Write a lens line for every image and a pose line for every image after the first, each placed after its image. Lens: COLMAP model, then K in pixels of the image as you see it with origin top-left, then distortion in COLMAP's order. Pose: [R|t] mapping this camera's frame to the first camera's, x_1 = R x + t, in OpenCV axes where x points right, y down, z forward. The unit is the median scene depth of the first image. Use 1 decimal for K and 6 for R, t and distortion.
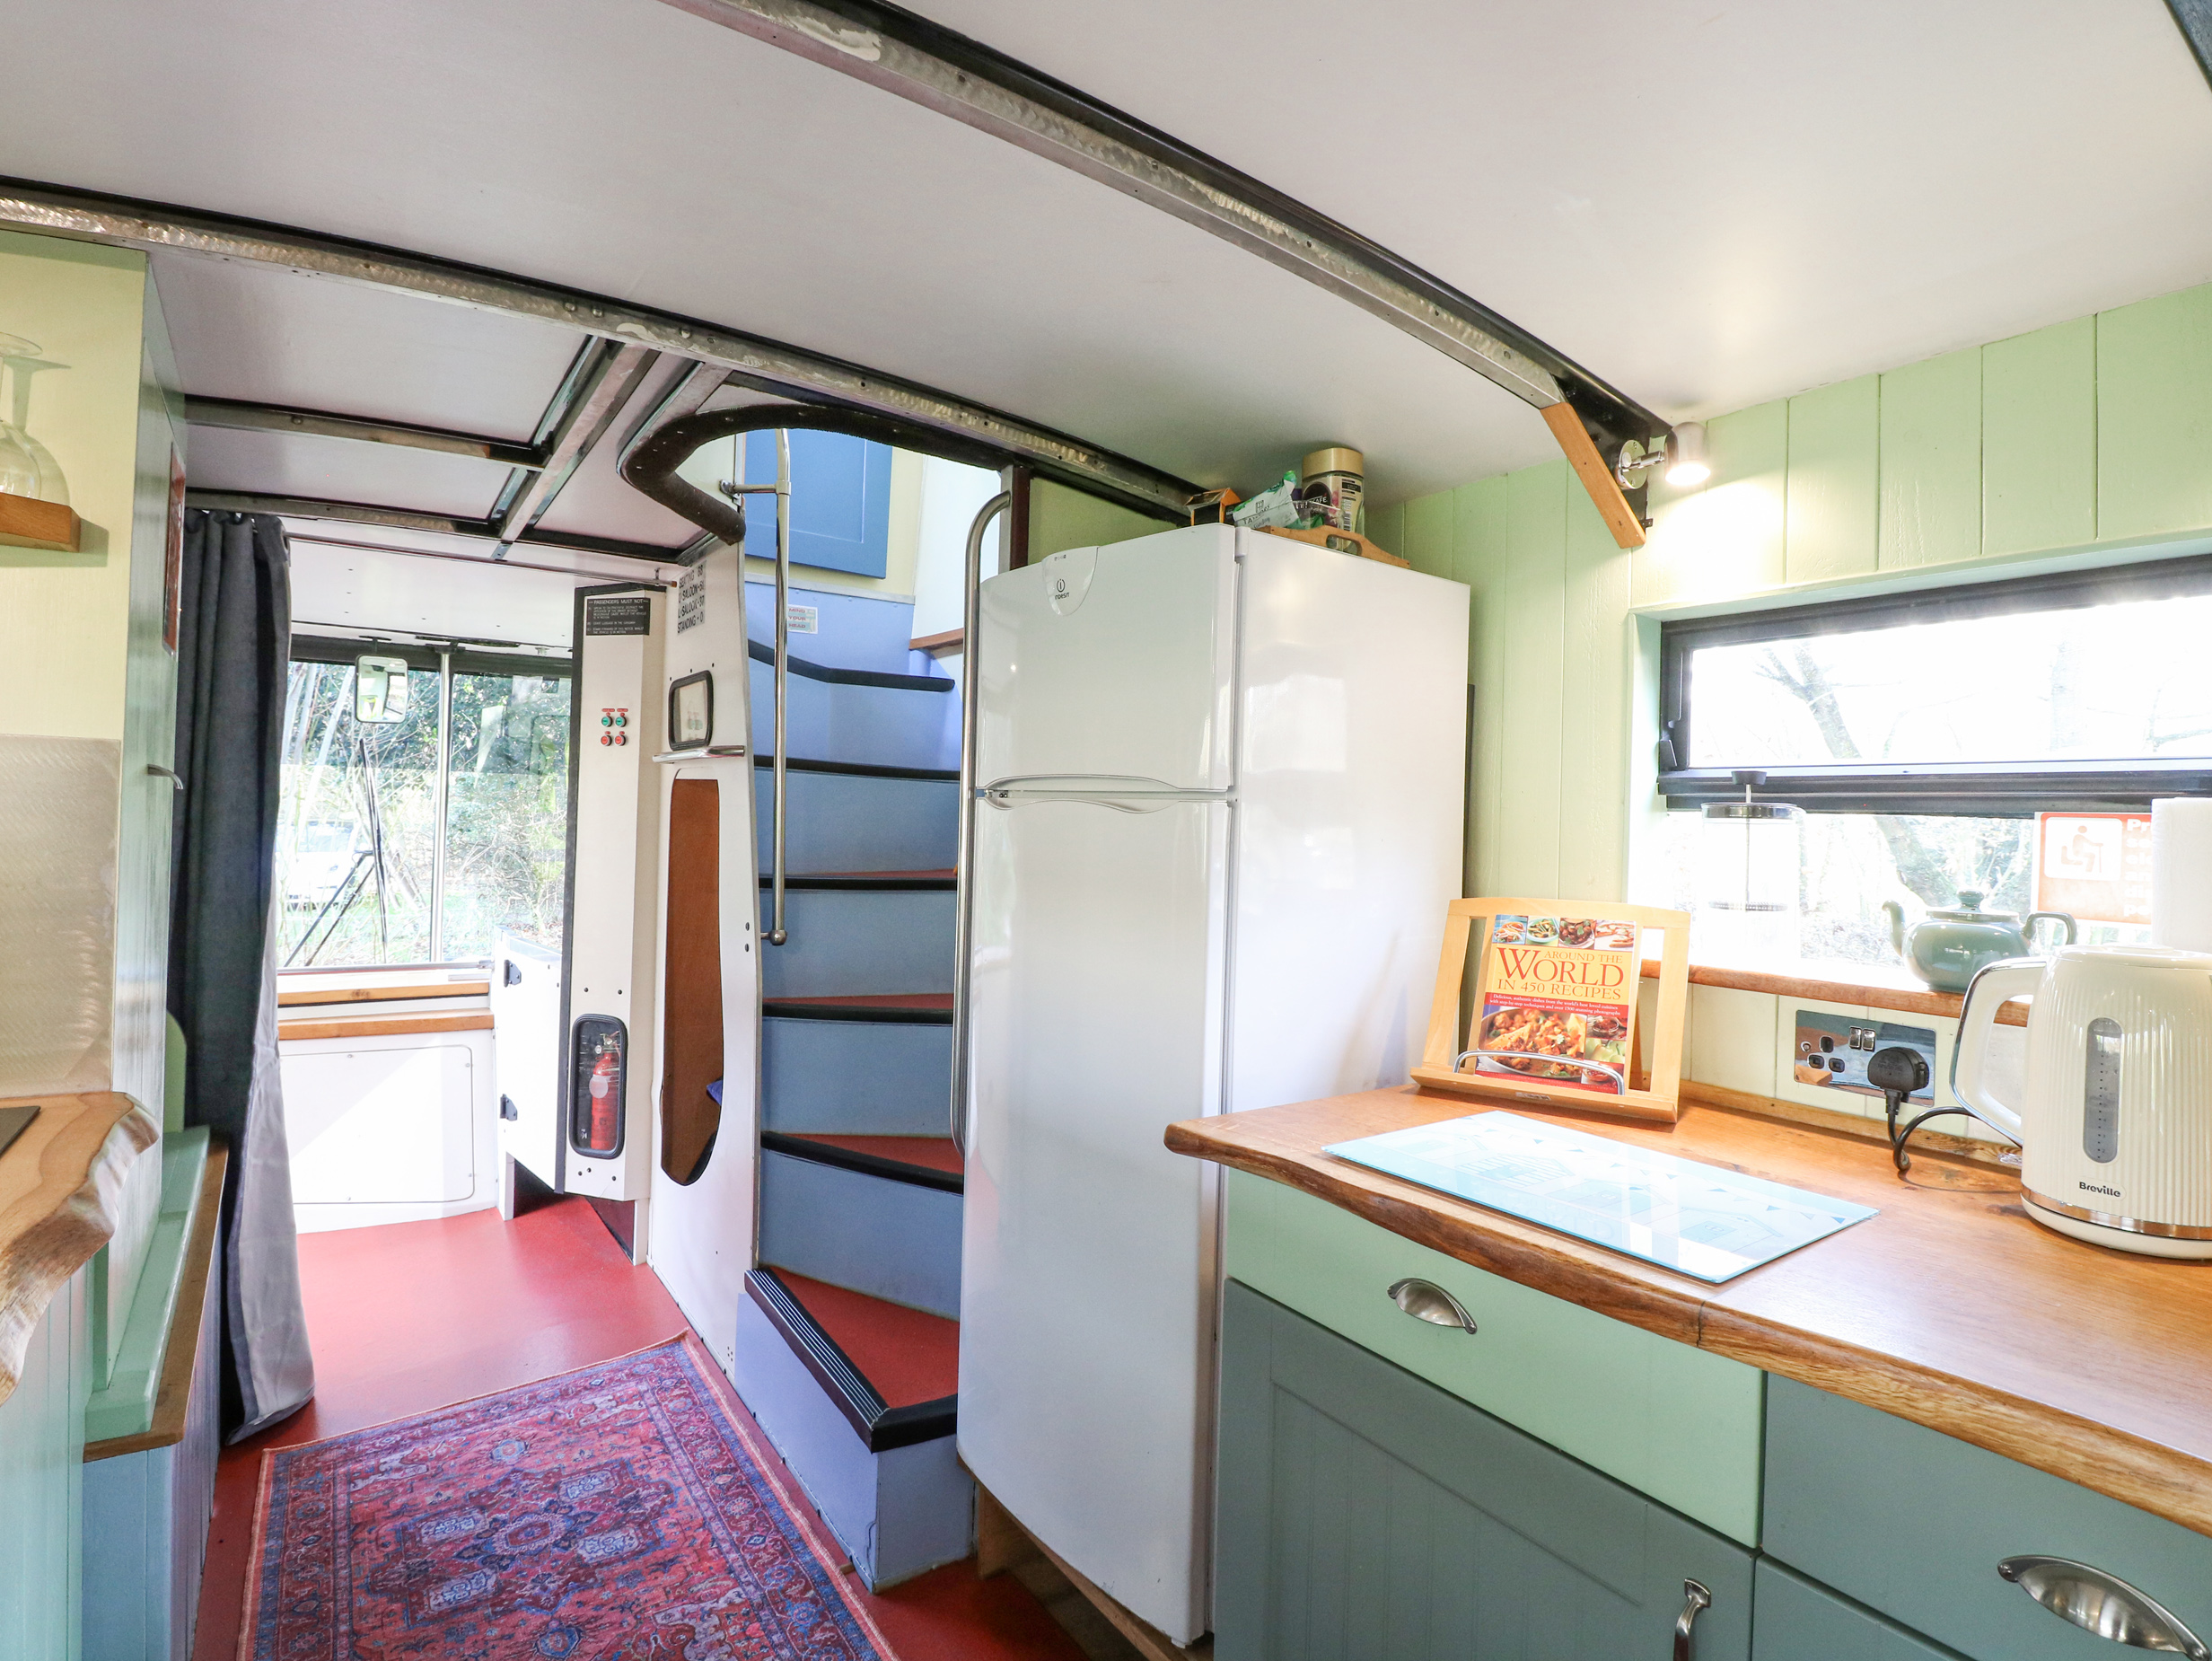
lens RADIAL K [[1130.7, 0, 1104.3], [0, 1130.7, 804.0], [0, 0, 1]] dist [0.000400, -0.013538]
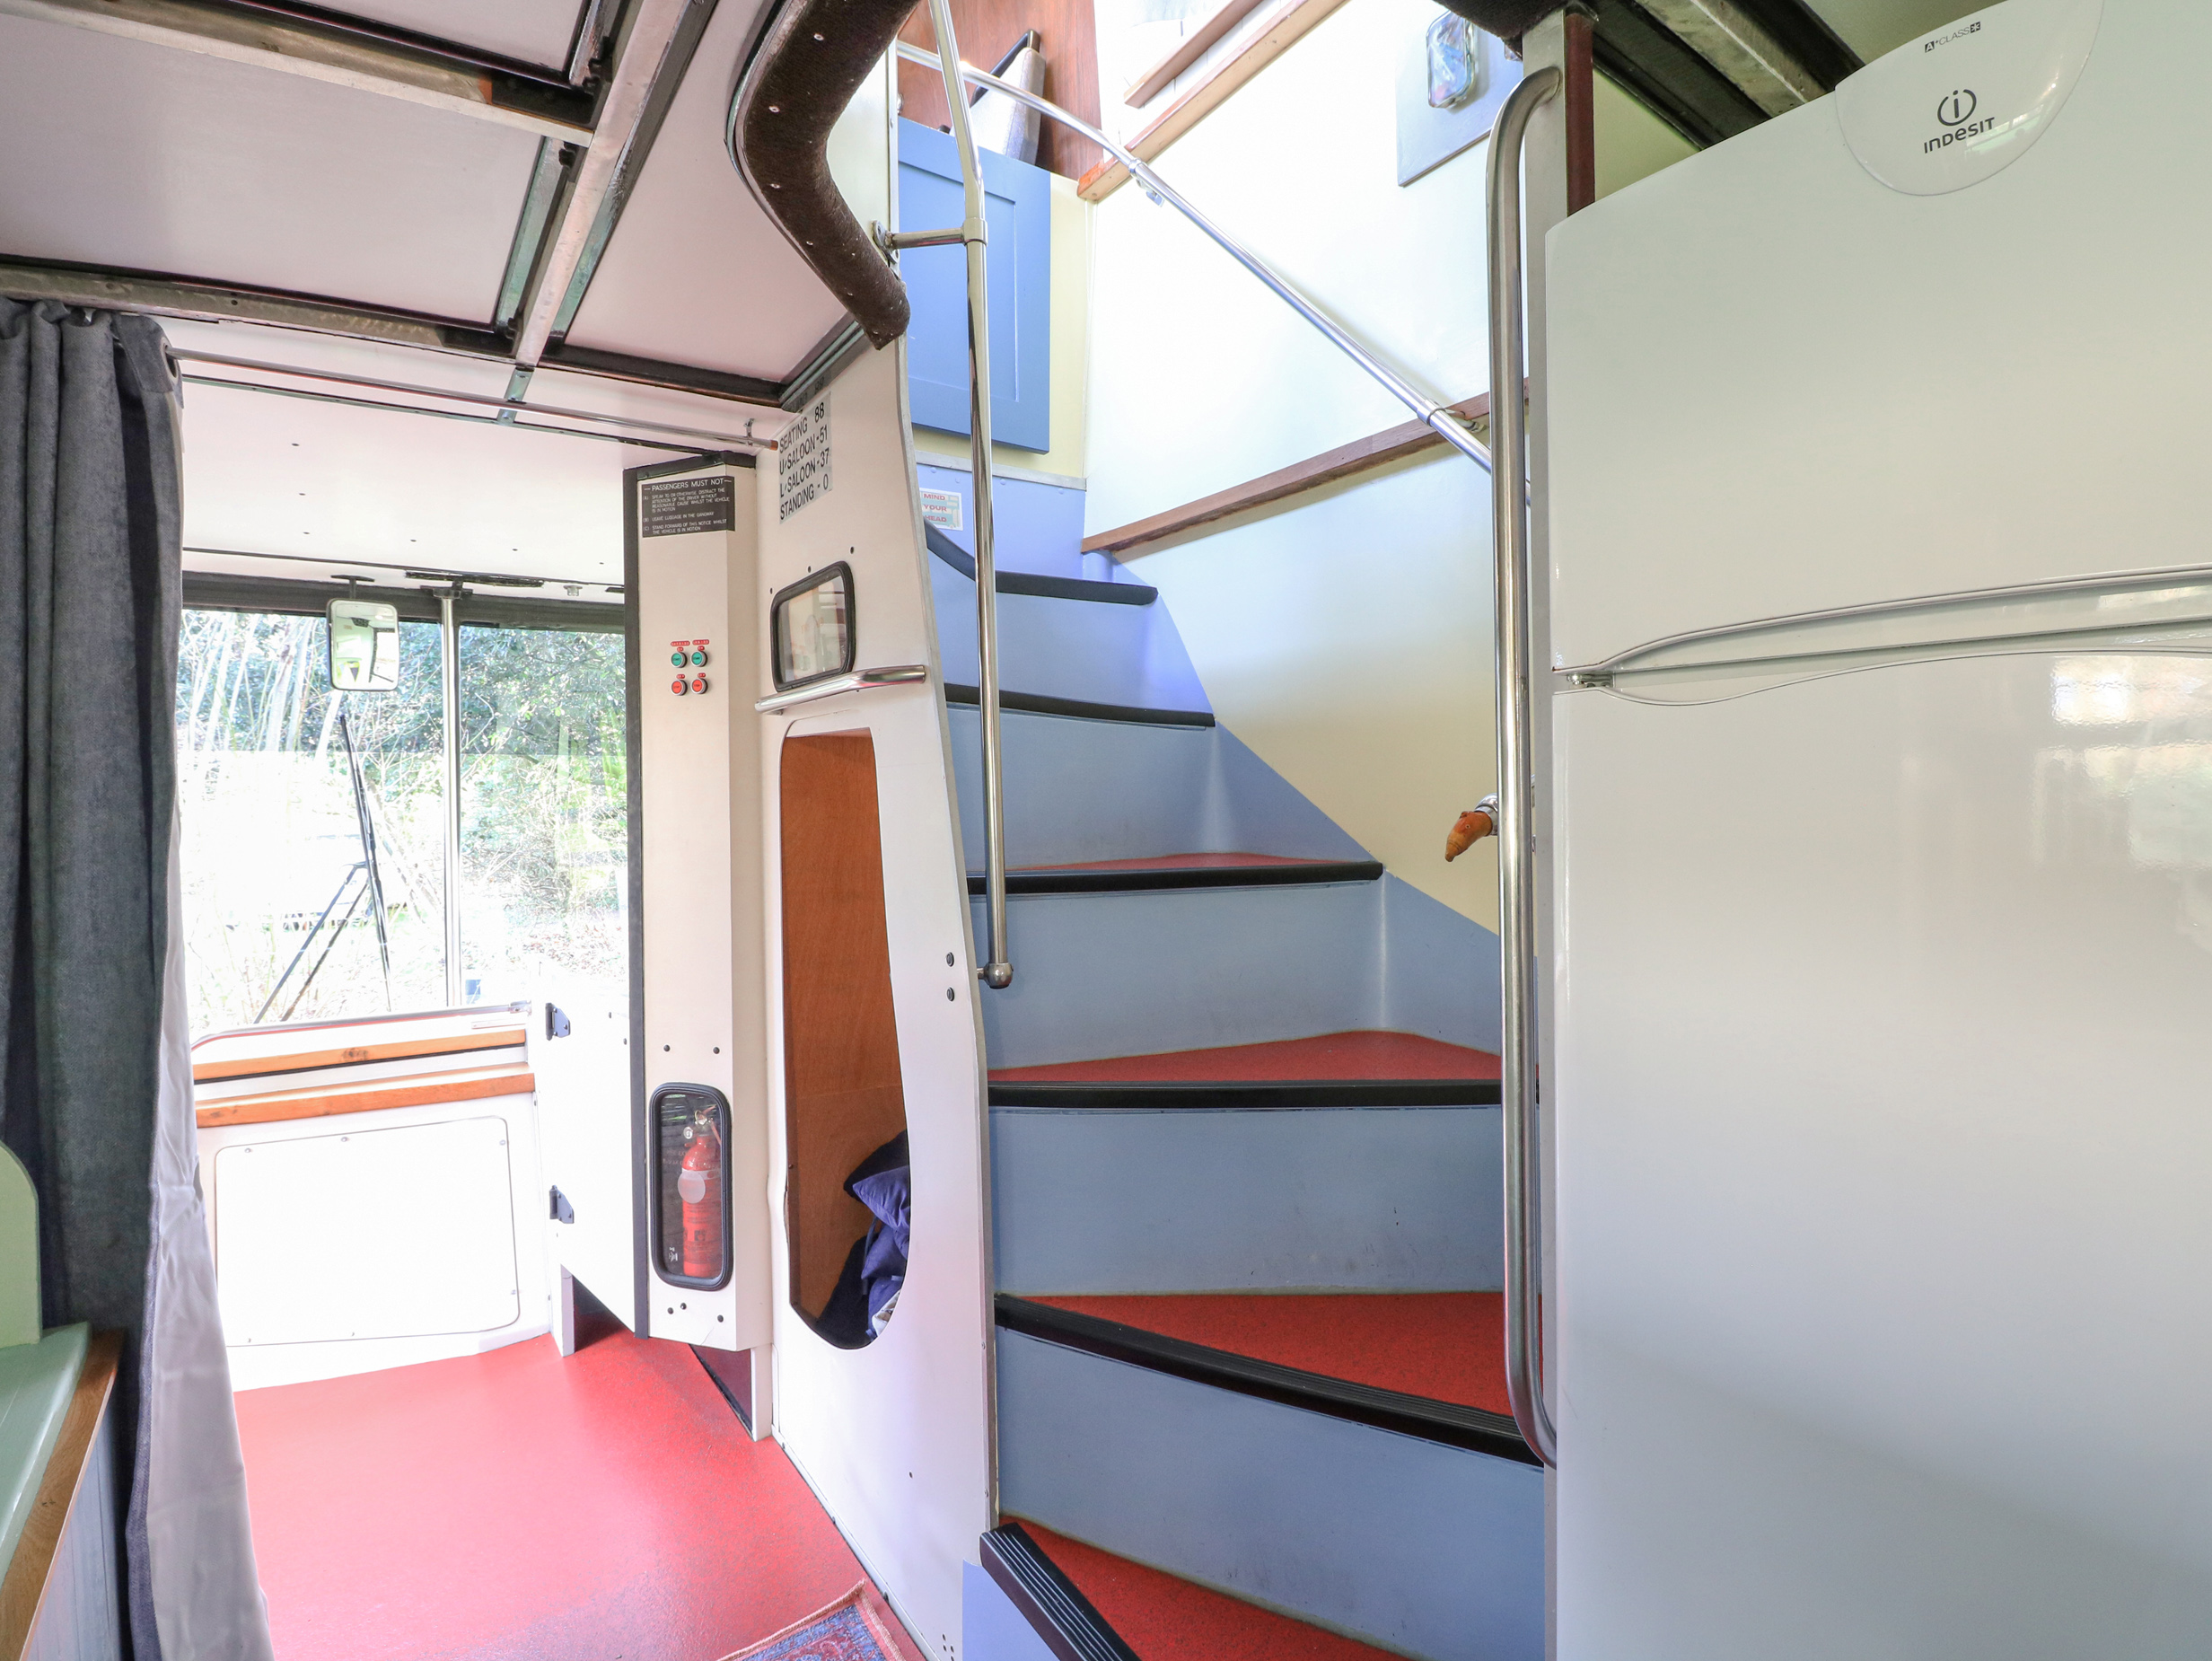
lens RADIAL K [[1130.7, 0, 1104.3], [0, 1130.7, 804.0], [0, 0, 1]] dist [0.000400, -0.013538]
pose [[0.999055, -0.041006, -0.014414, -0.176510], [0.041202, 0.999058, 0.013592, 0.016366], [0.013843, -0.014173, 0.999804, 0.316307]]
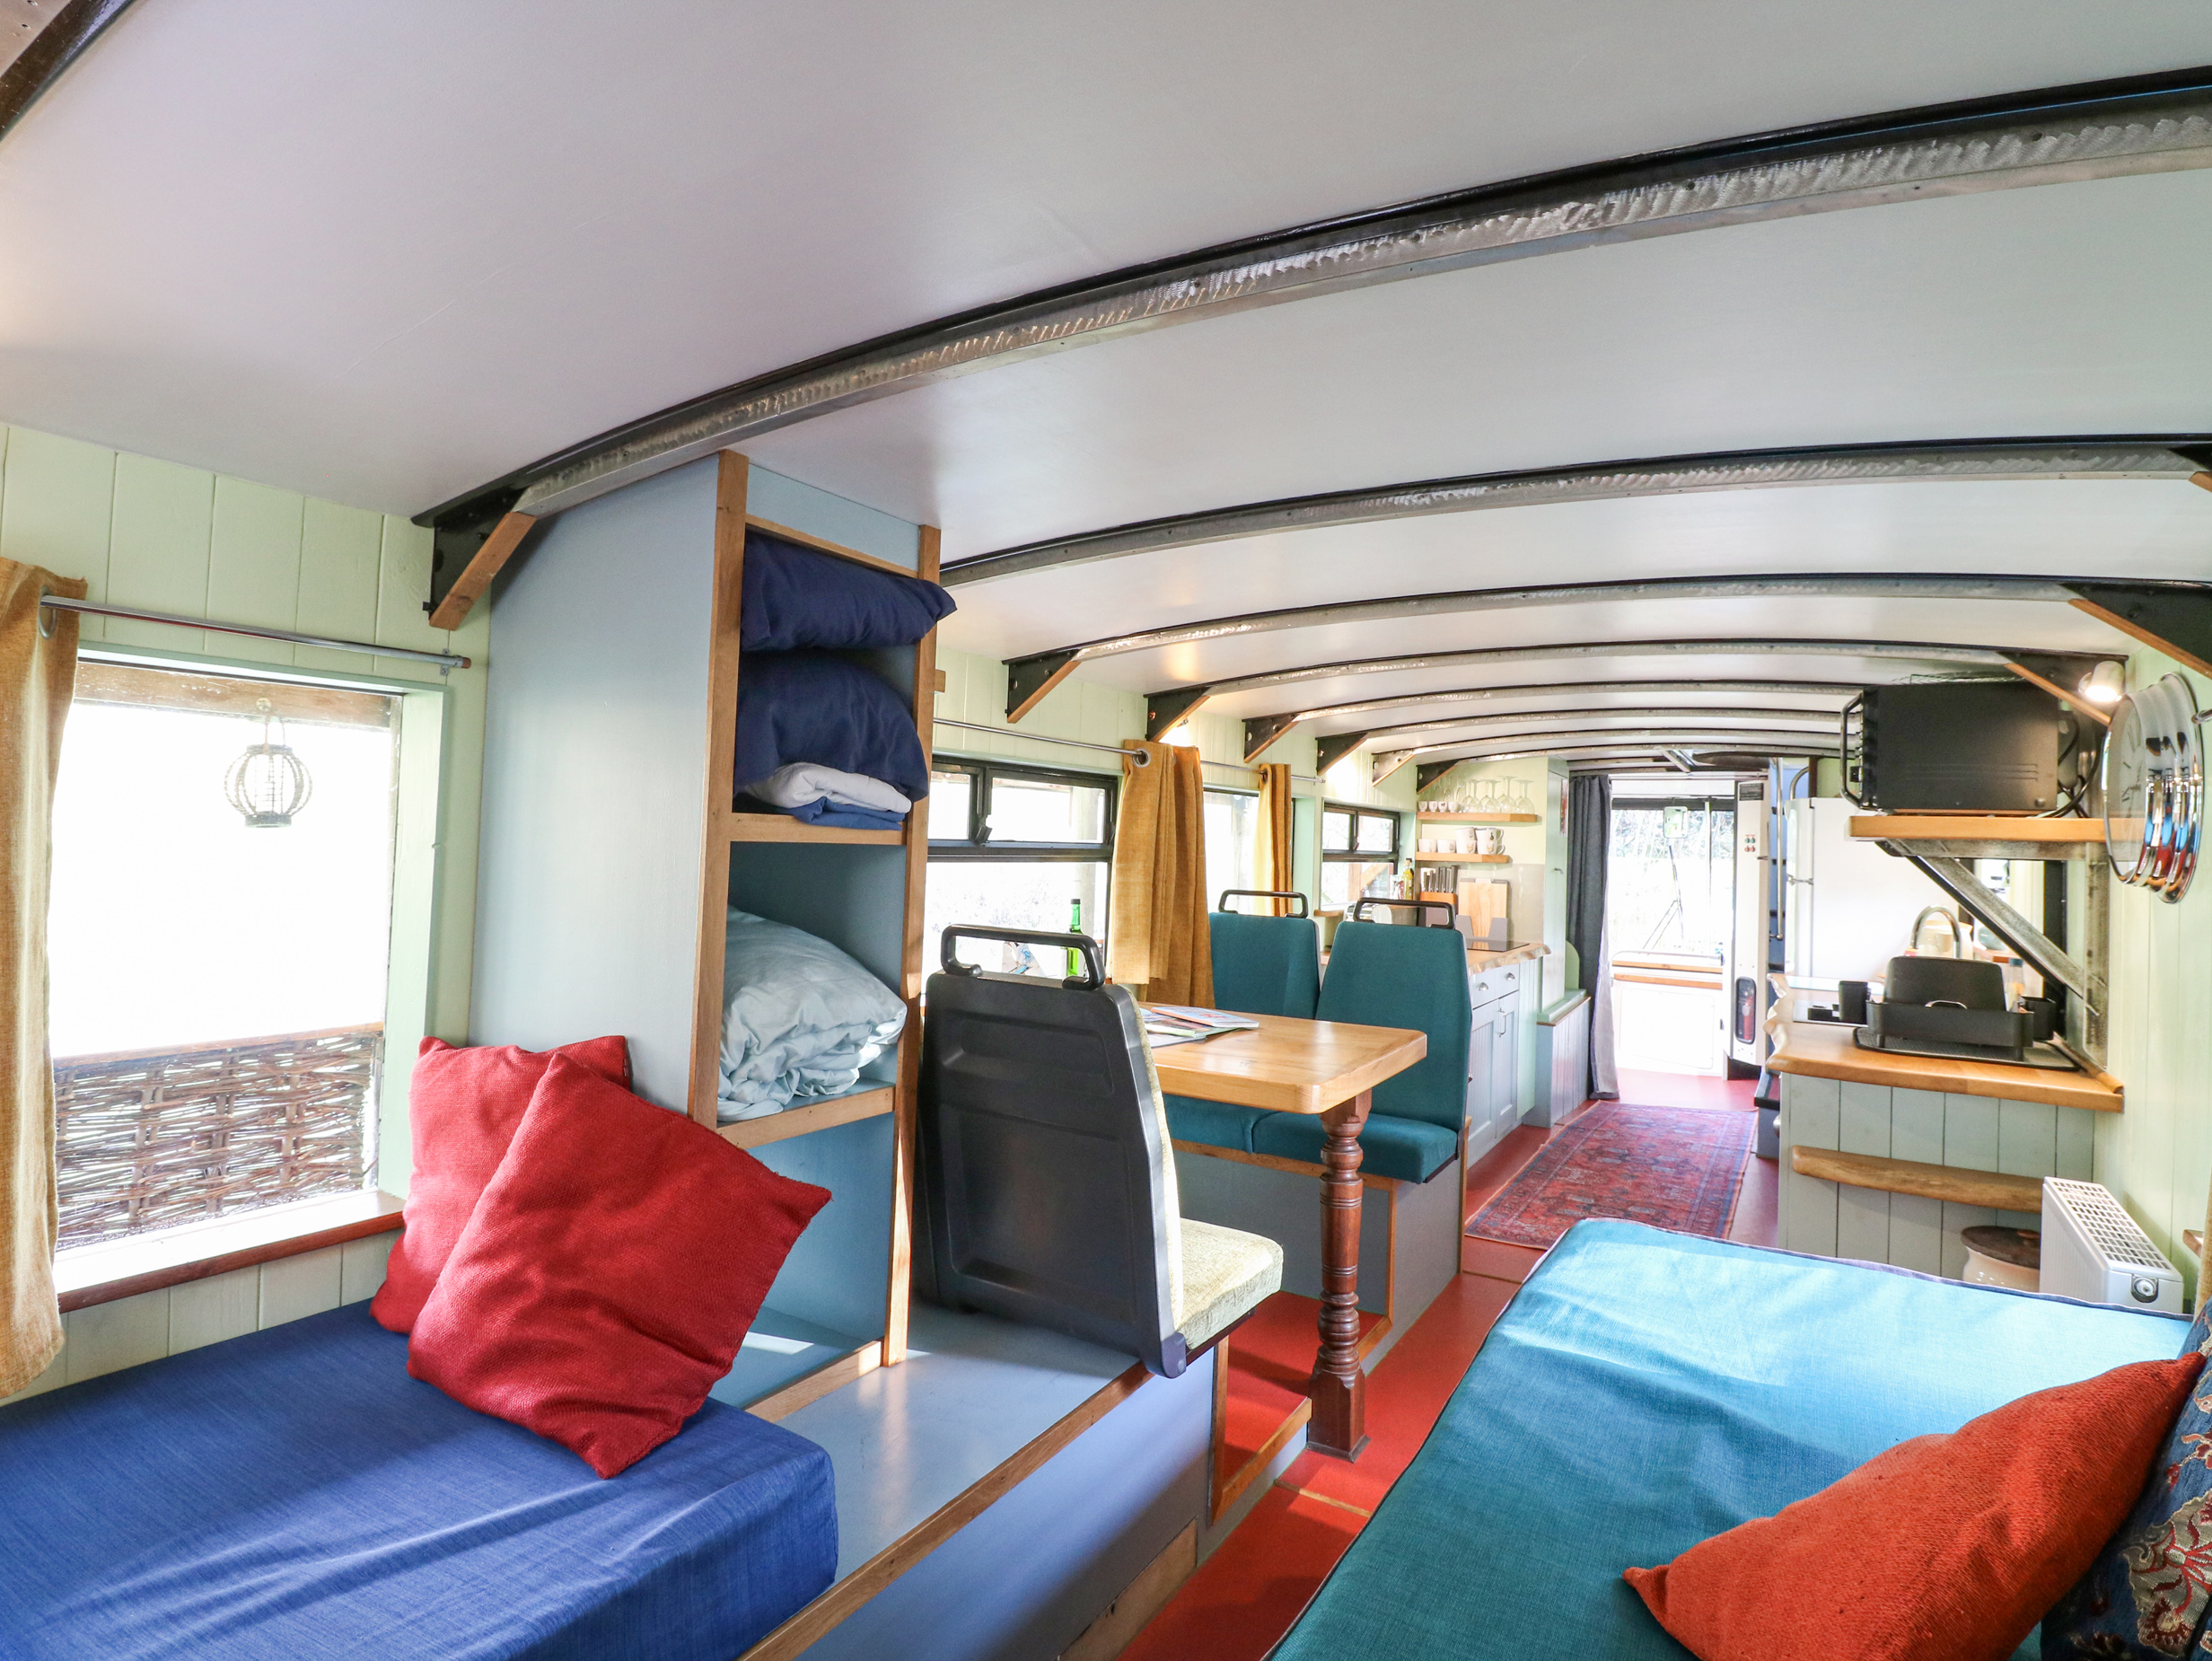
lens RADIAL K [[1130.7, 0, 1104.3], [0, 1130.7, 804.0], [0, 0, 1]] dist [0.000400, -0.013538]
pose [[0.400164, -0.041734, -0.915493, 1.061401], [-0.009753, 0.998712, -0.049790, -0.024486], [0.916391, 0.028853, 0.399242, -1.002088]]
